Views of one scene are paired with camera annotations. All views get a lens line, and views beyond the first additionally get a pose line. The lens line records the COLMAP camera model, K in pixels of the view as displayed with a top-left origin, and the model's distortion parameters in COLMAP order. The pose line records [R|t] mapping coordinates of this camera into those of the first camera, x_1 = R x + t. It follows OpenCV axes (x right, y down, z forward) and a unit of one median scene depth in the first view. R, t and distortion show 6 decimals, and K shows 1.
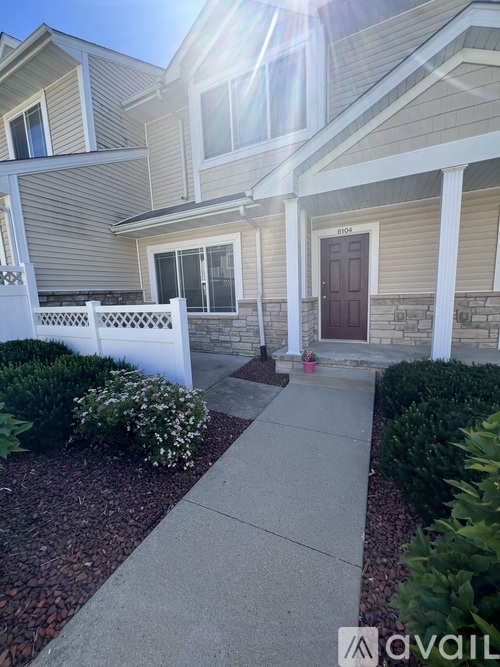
lens RADIAL K [[268.4, 0, 250.4], [0, 268.4, 331.5], [0, 0, 1]] dist [0.001188, 0.000982]
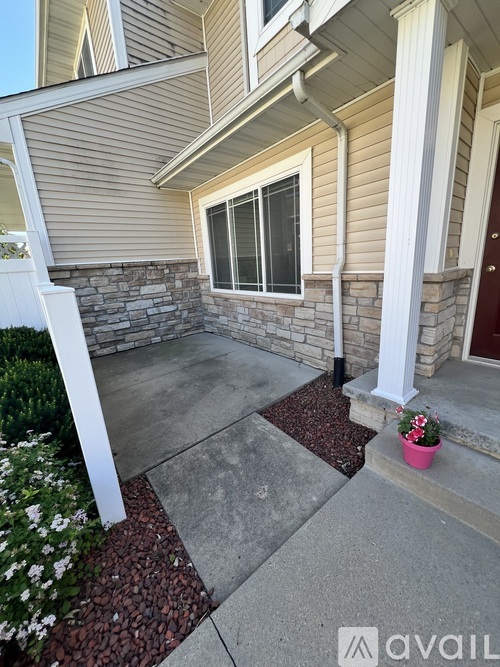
lens RADIAL K [[268.4, 0, 250.9], [0, 268.4, 330.0], [0, 0, 1]] dist [0.001188, 0.000982]
pose [[0.903850, 0.089162, -0.418456, 0.112121], [-0.036651, 0.990585, 0.131902, -0.072154], [0.426277, -0.103883, 0.898608, 0.423458]]
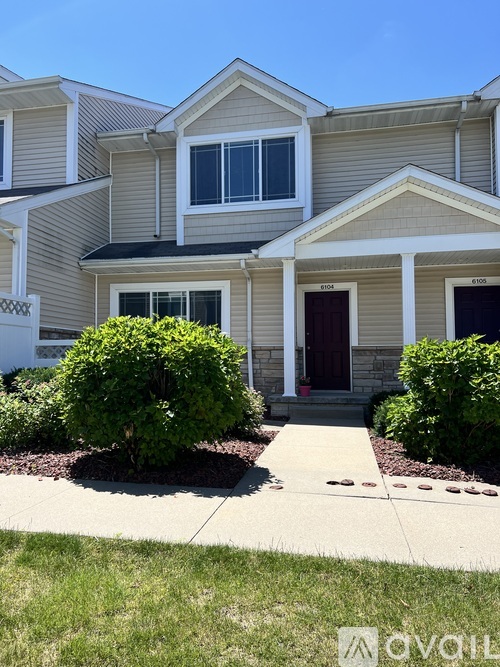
lens RADIAL K [[506.5, 0, 248.3], [0, 506.5, 336.0], [0, 0, 1]] dist [0.075370, -0.004953]
pose [[0.963807, 0.051444, 0.261591, -0.459068], [0.003936, 0.978354, -0.206902, 0.229205], [-0.266572, 0.200443, 0.942742, -0.767909]]
